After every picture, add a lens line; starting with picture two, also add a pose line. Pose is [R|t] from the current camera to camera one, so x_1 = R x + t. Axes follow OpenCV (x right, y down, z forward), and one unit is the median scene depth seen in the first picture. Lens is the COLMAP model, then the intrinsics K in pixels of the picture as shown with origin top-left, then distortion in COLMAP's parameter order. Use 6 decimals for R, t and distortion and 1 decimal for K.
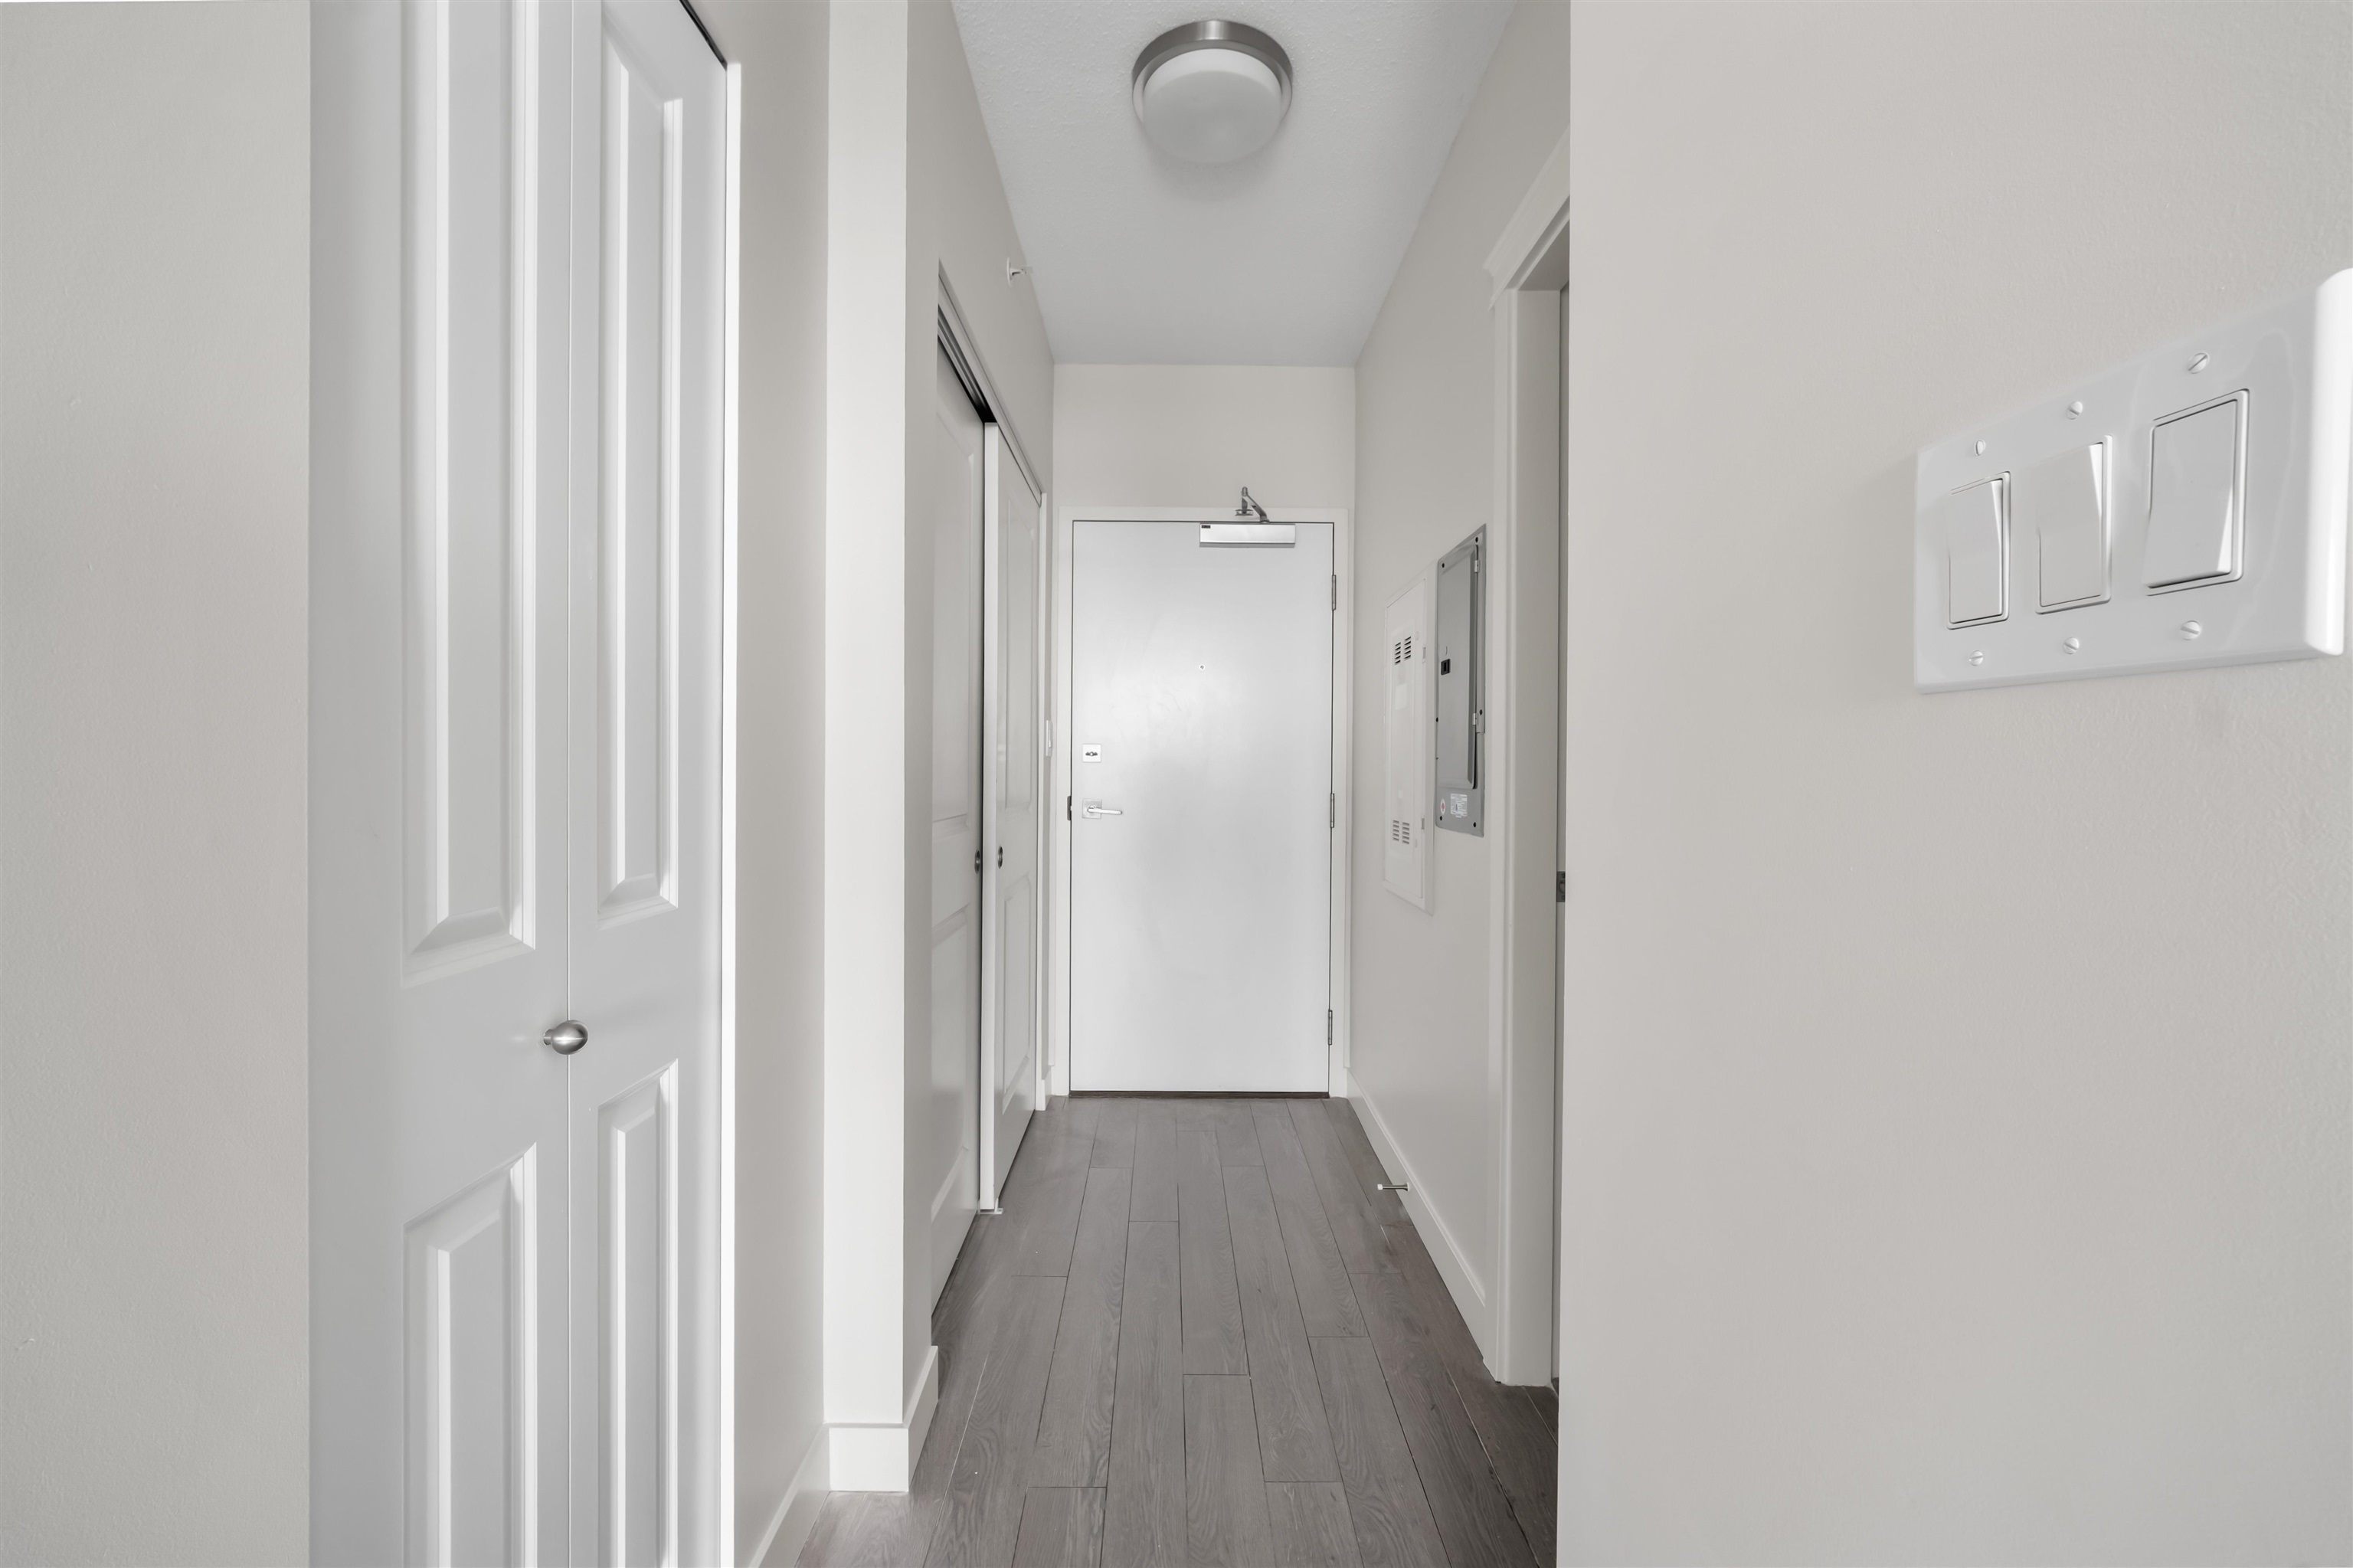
lens RADIAL K [[932.8, 0, 1167.5], [0, 932.8, 779.5], [0, 0, 1]] dist [-0.014303, 0.006335]
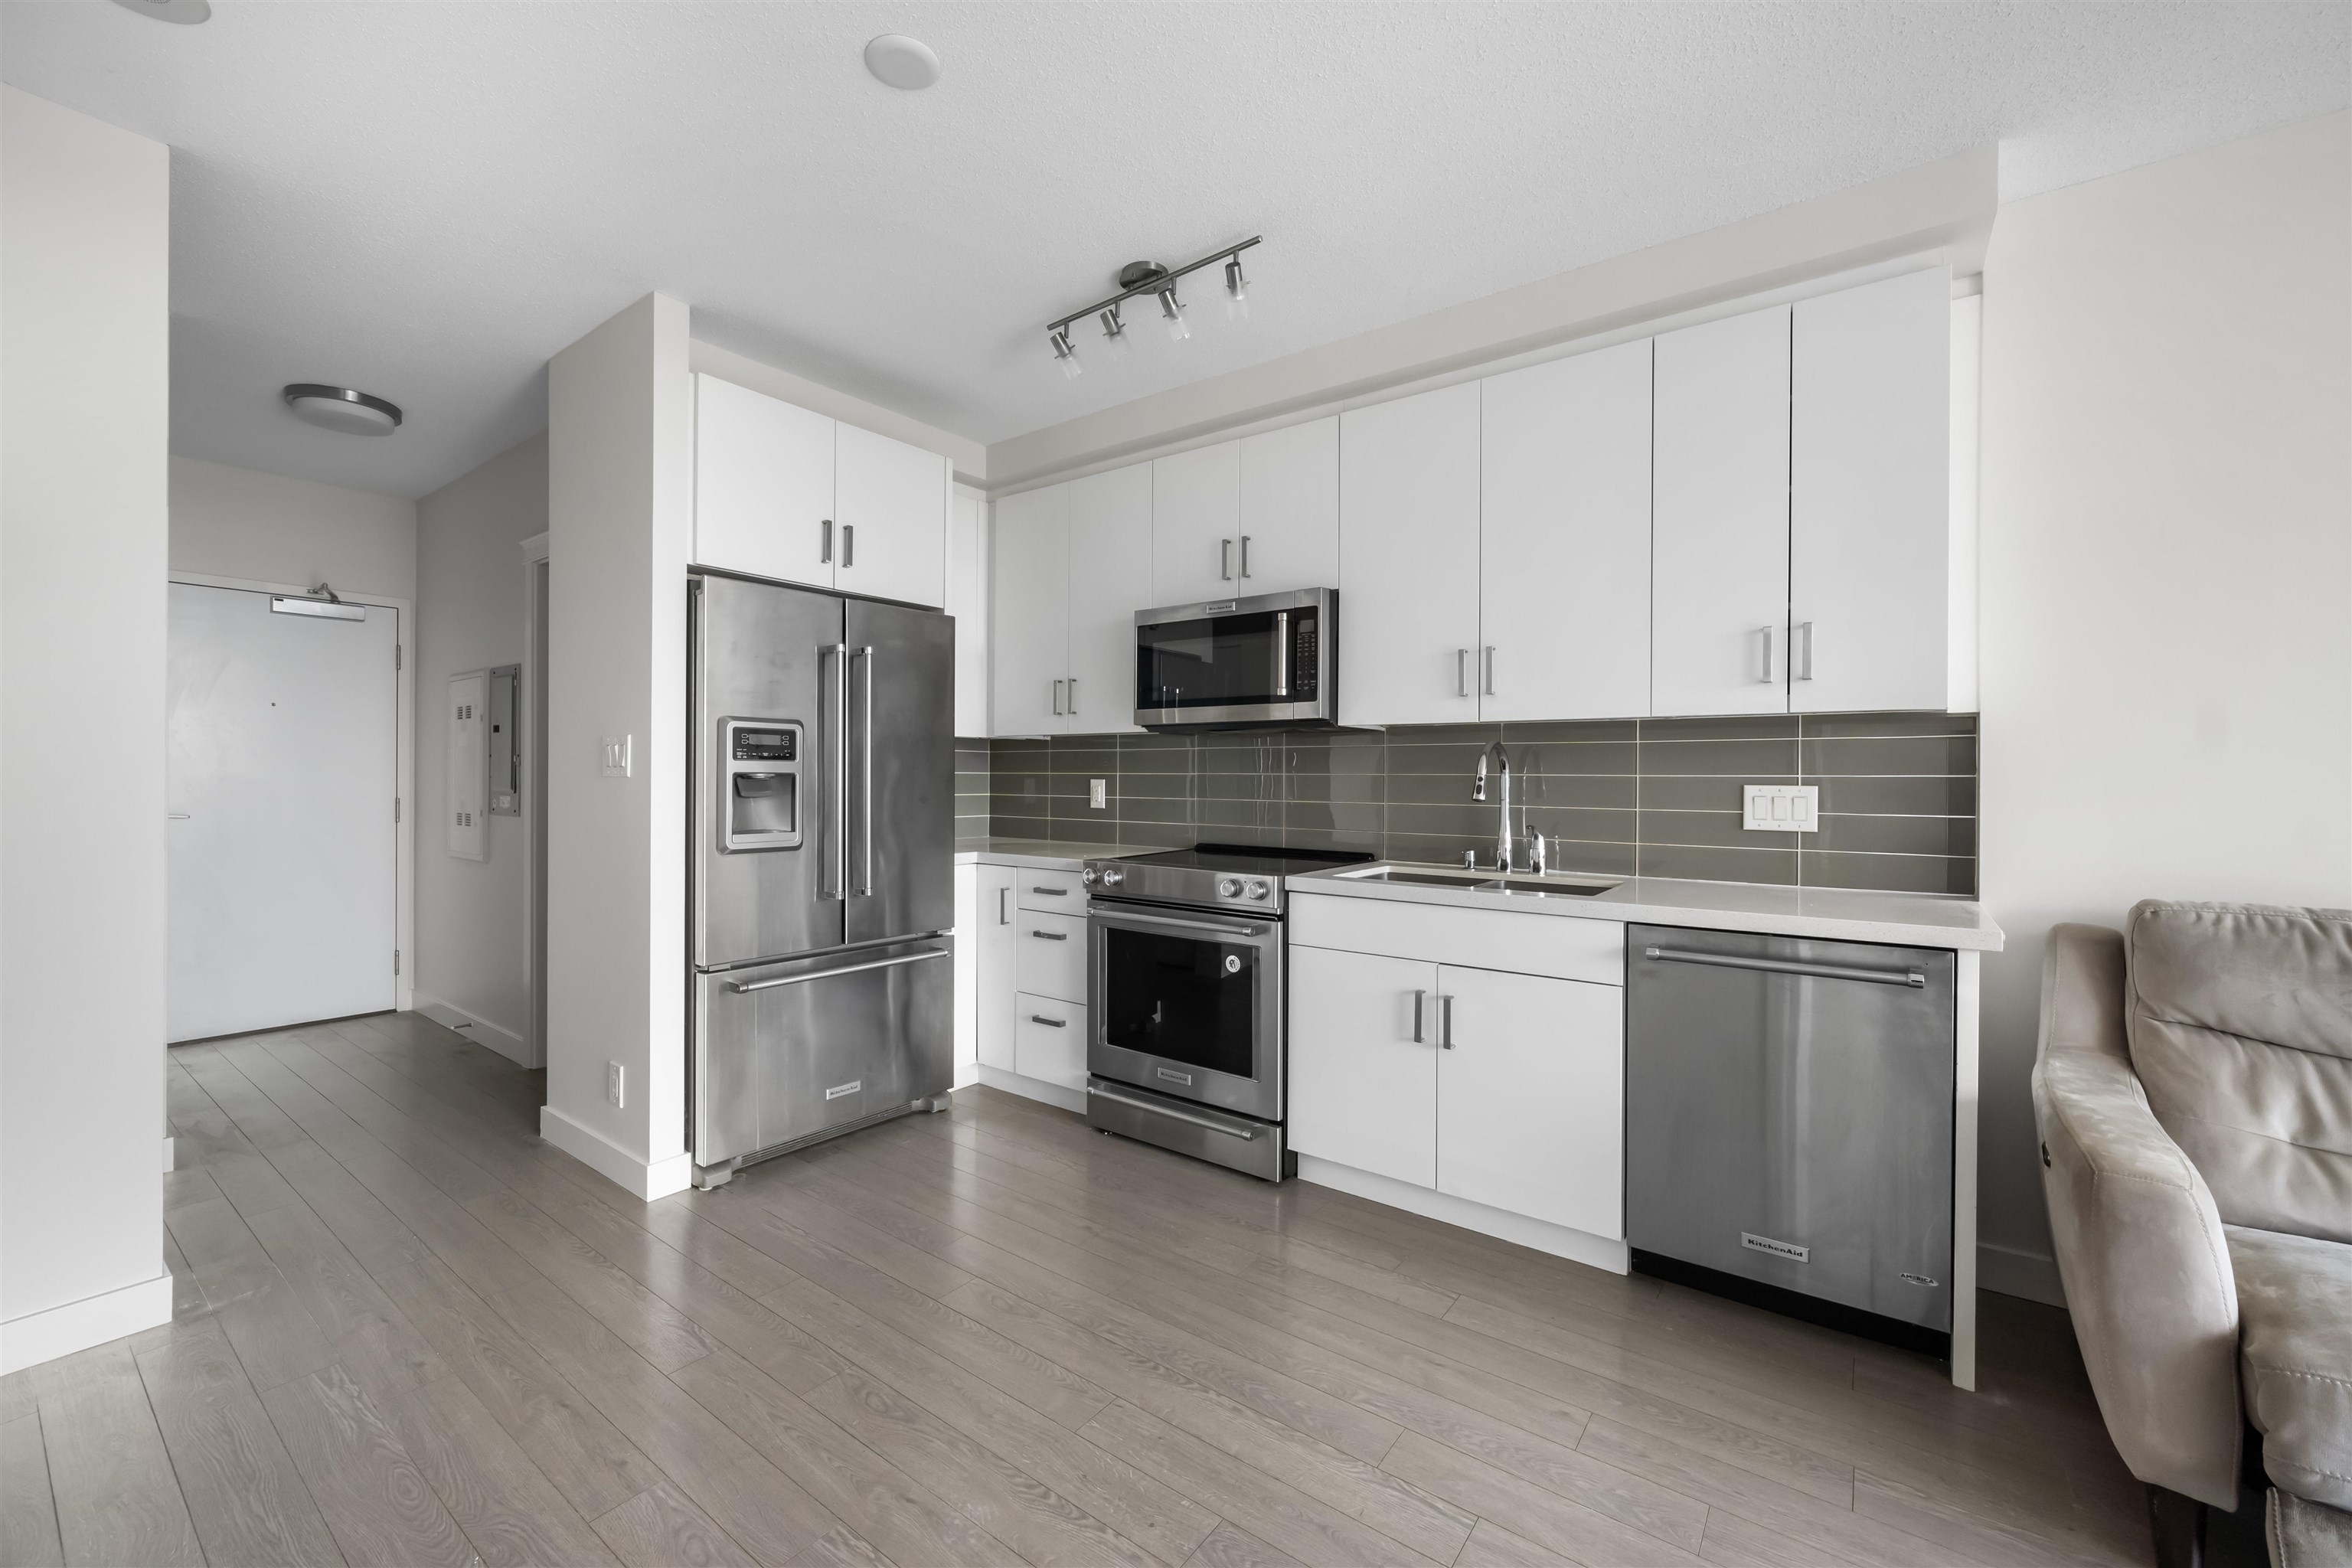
lens RADIAL K [[958.0, 0, 1171.1], [0, 958.0, 779.1], [0, 0, 1]] dist [-0.002066, -0.000024]
pose [[0.597545, -0.007244, 0.801803, -0.379139], [0.004964, 0.999973, 0.005335, -0.020066], [-0.801820, 0.000793, 0.597565, -1.081483]]
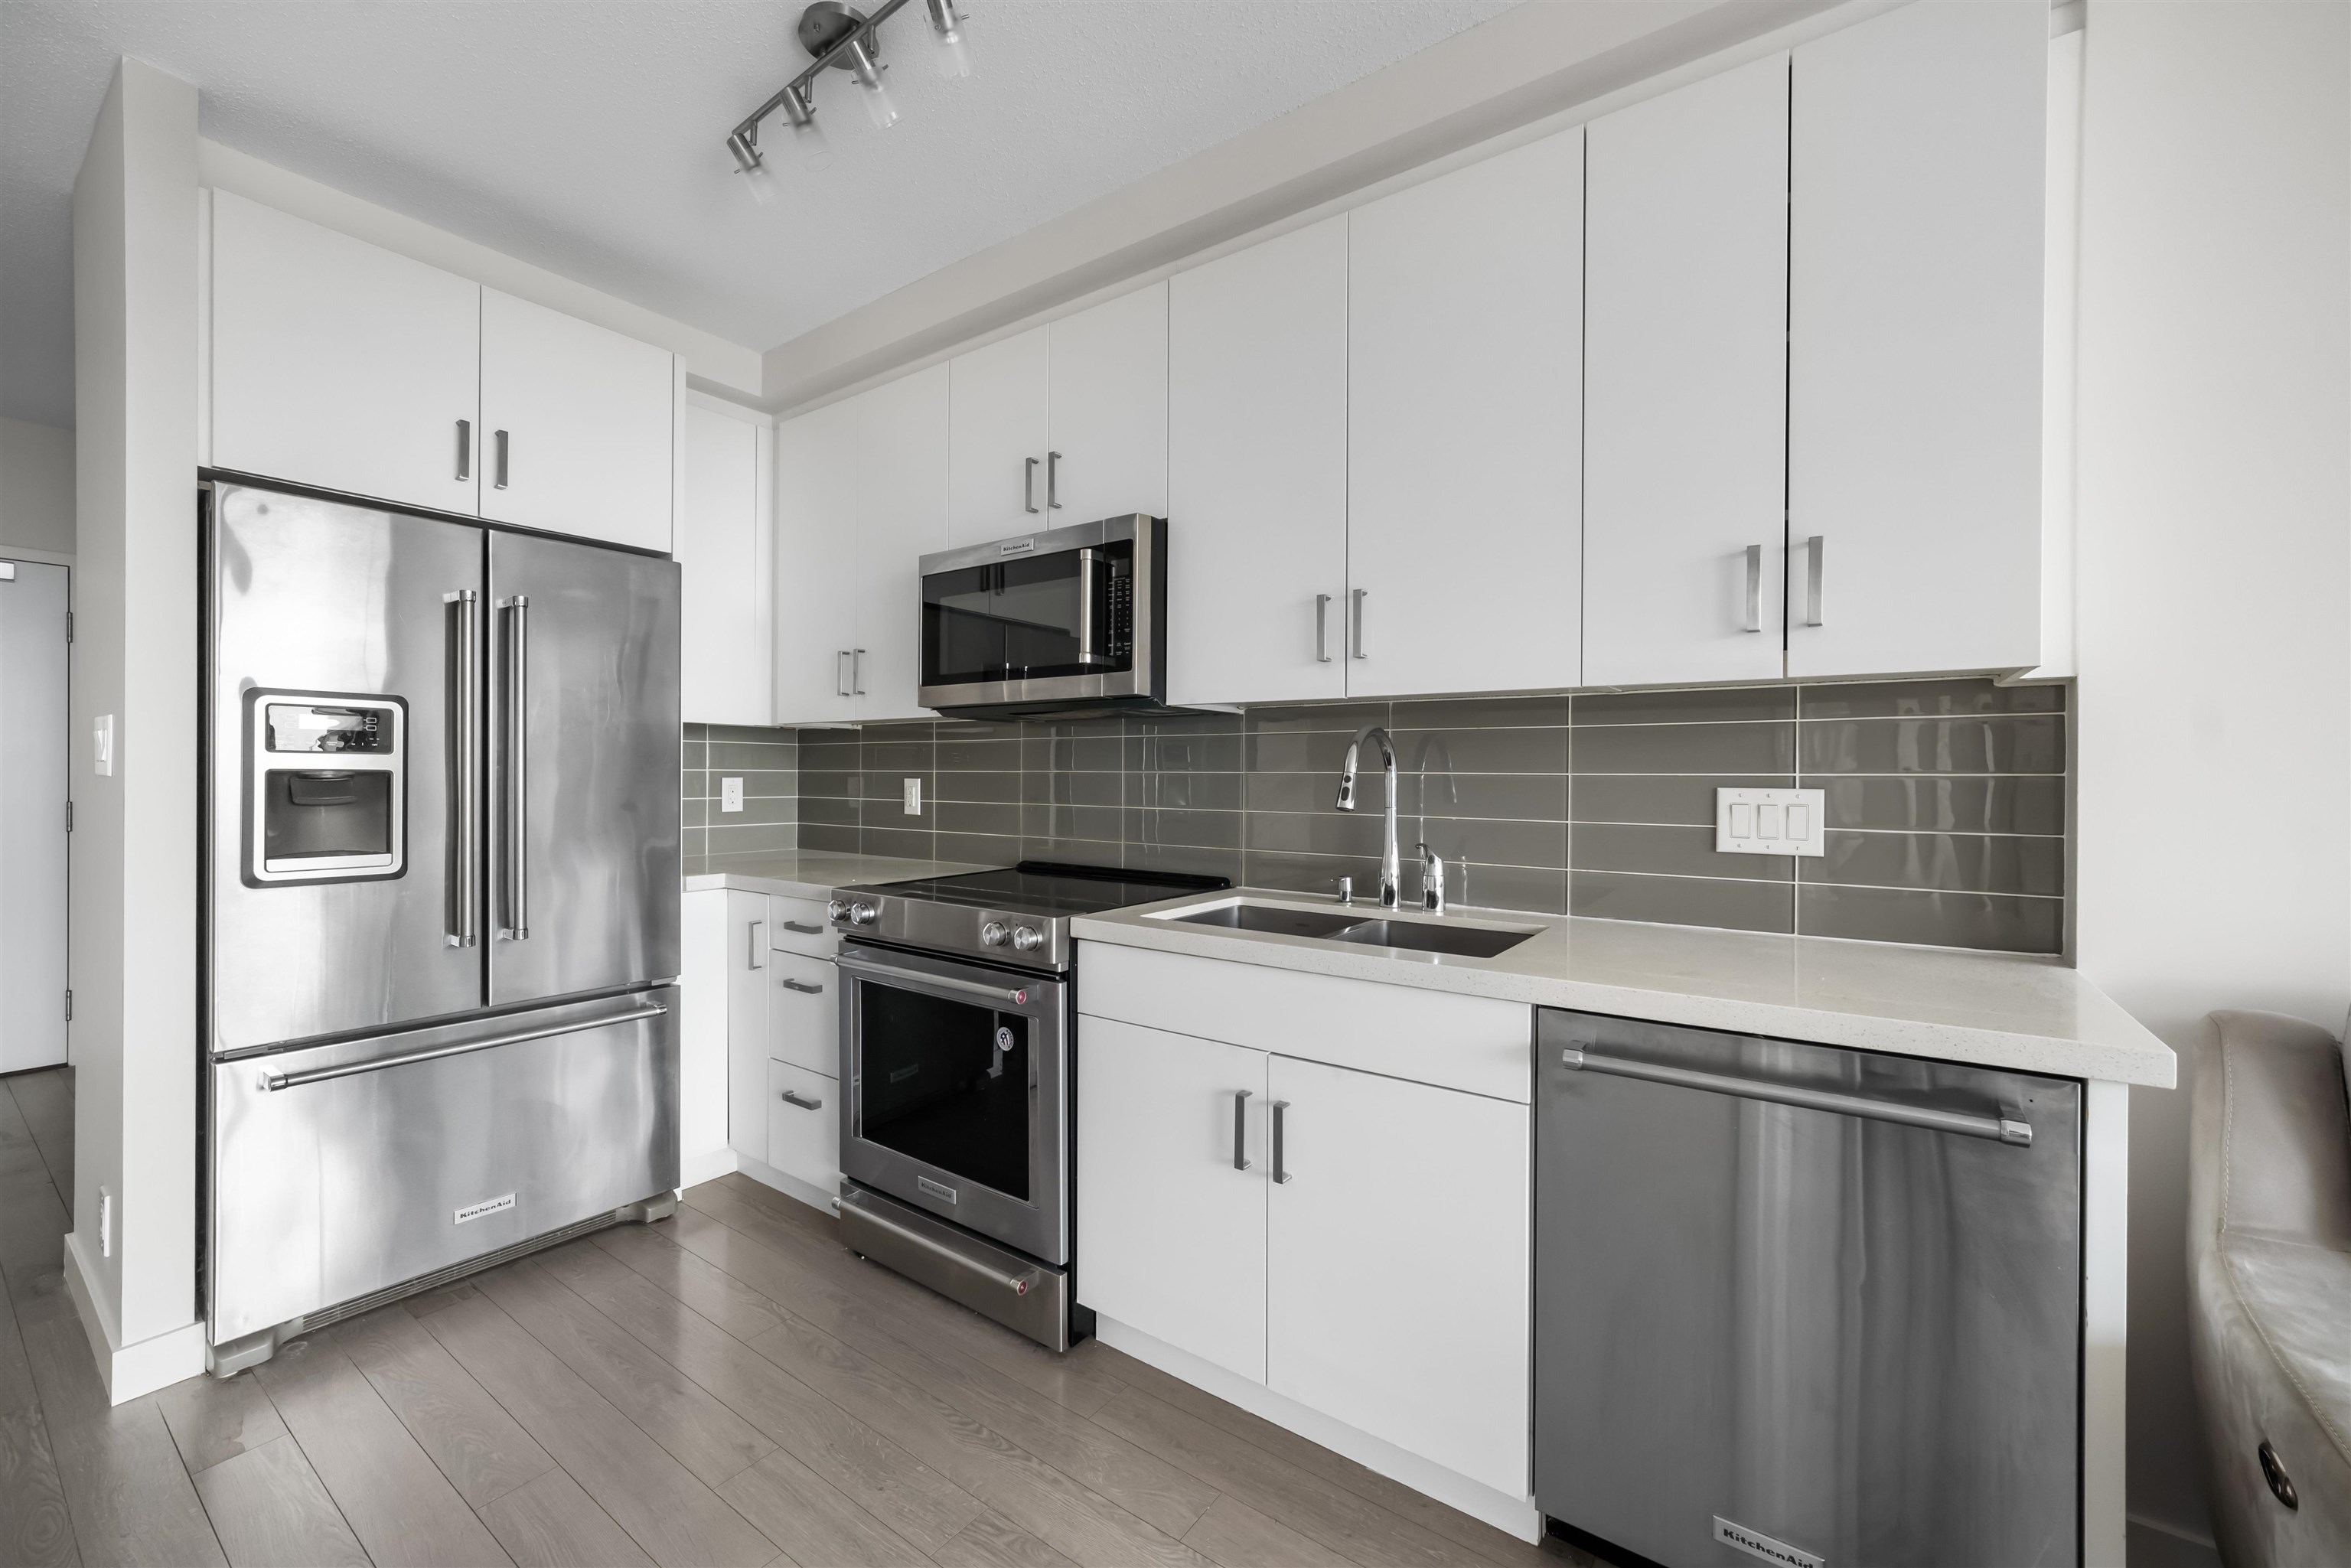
lens RADIAL K [[948.9, 0, 1171.1], [0, 948.9, 779.7], [0, 0, 1]] dist [-0.000328, 0.000091]
pose [[0.581858, -0.009578, 0.813234, 0.028588], [0.004928, 0.999954, 0.008251, -0.018821], [-0.813276, -0.000794, 0.581878, -1.037996]]
